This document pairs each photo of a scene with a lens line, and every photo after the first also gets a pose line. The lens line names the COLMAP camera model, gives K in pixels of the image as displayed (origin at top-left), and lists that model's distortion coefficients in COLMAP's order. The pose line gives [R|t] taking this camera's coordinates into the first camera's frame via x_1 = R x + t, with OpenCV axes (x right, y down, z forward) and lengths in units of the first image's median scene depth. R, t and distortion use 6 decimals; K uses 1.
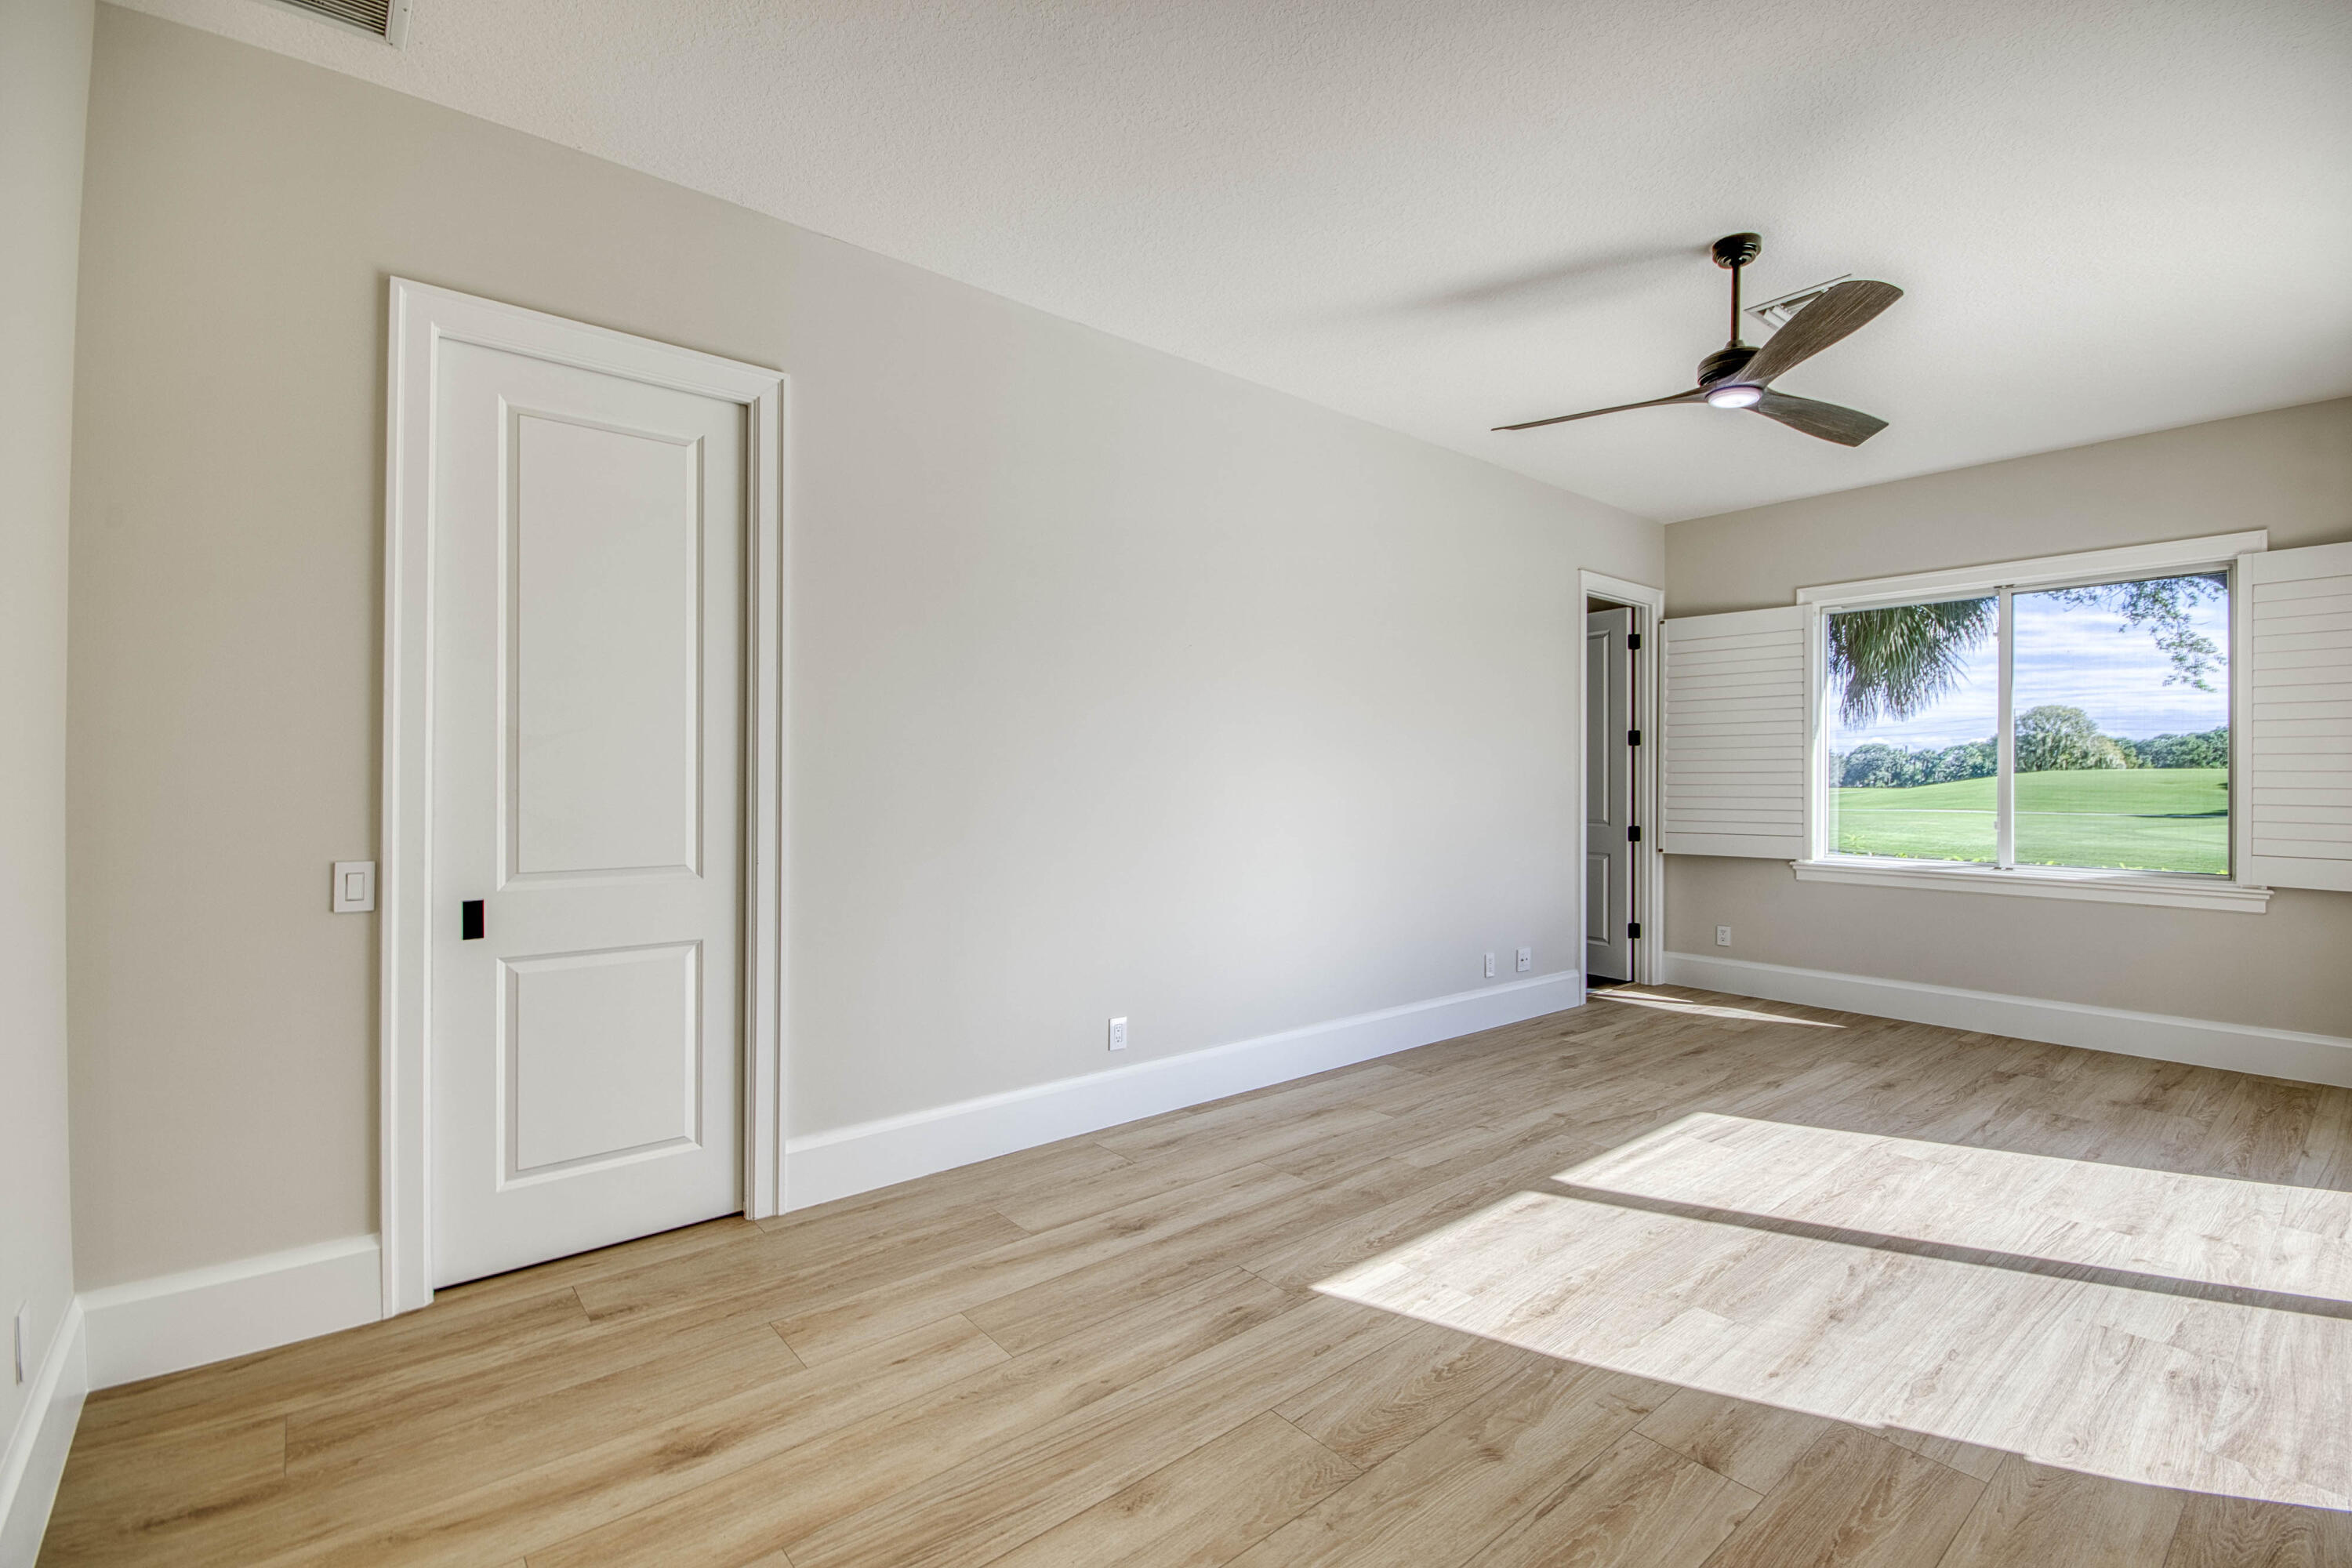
lens RADIAL K [[1042.6, 0, 1244.7], [0, 1042.6, 775.9], [0, 0, 1]] dist [0.004148, -0.006173]
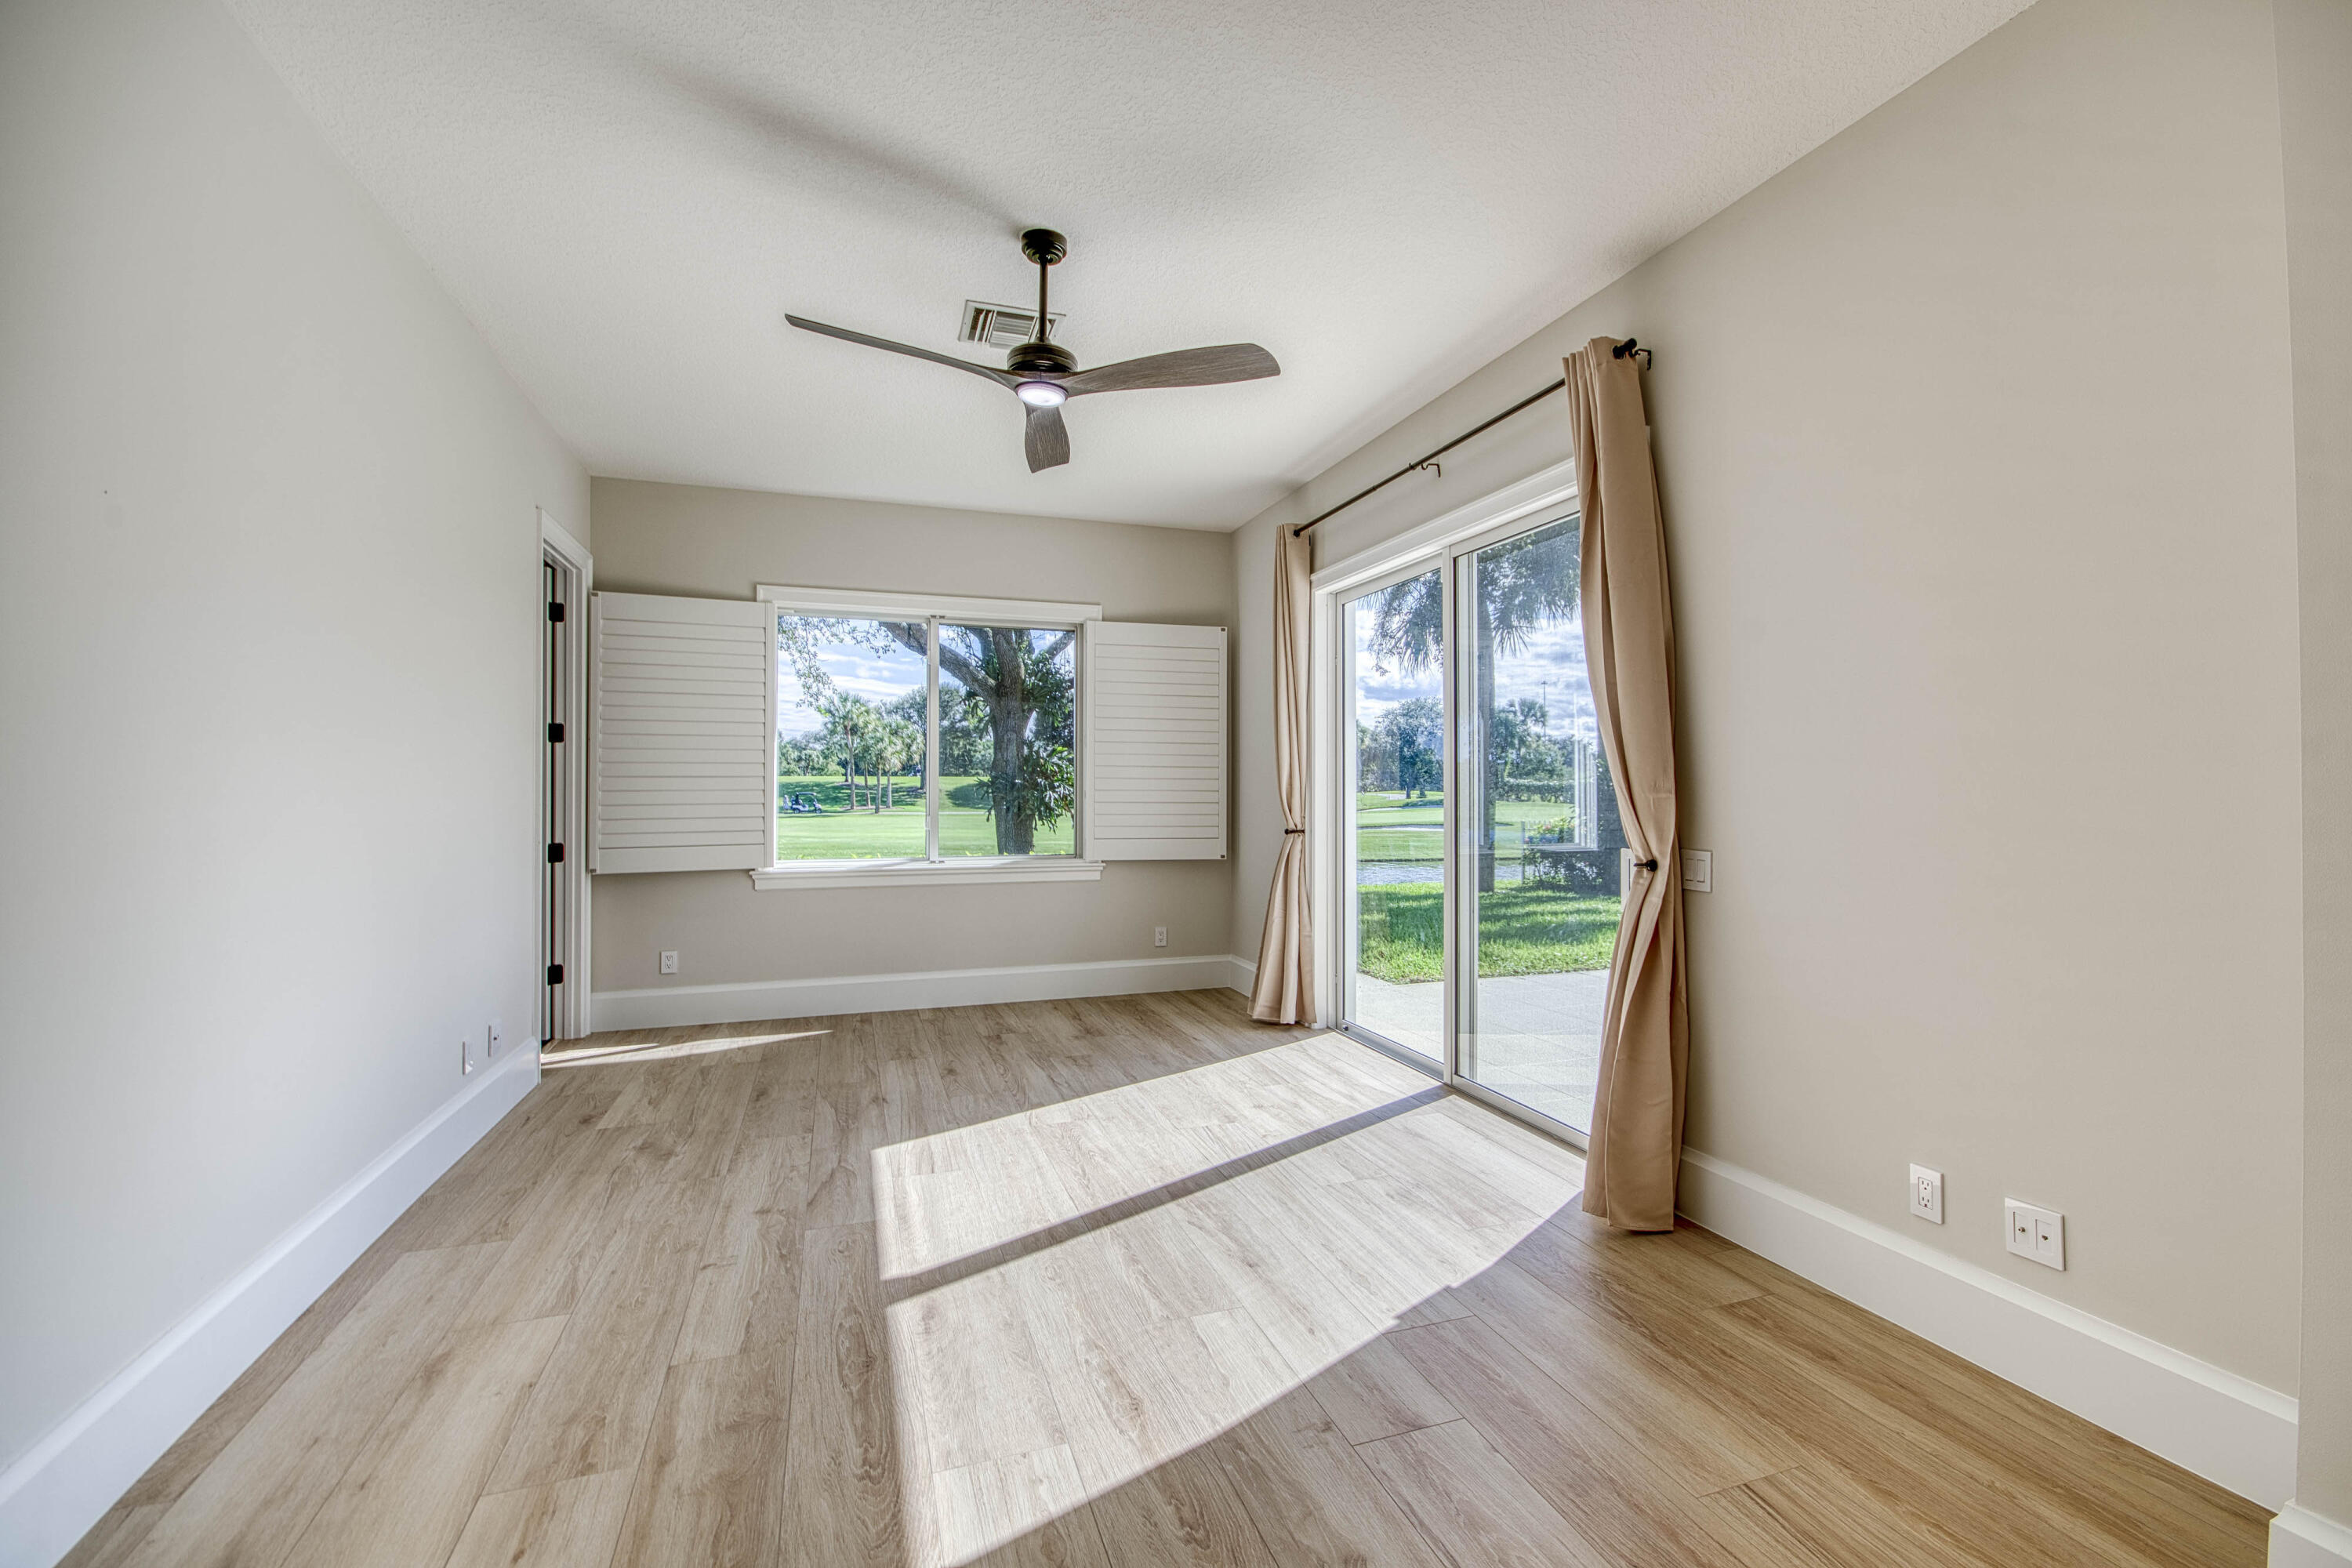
lens RADIAL K [[1042.6, 0, 1208.6], [0, 1042.6, 775.2], [0, 0, 1]] dist [0.004148, -0.006173]
pose [[0.357940, 0.007758, 0.933712, -0.337338], [-0.002131, 0.999970, -0.007492, 0.002095], [-0.933742, 0.000692, 0.357945, 0.436392]]
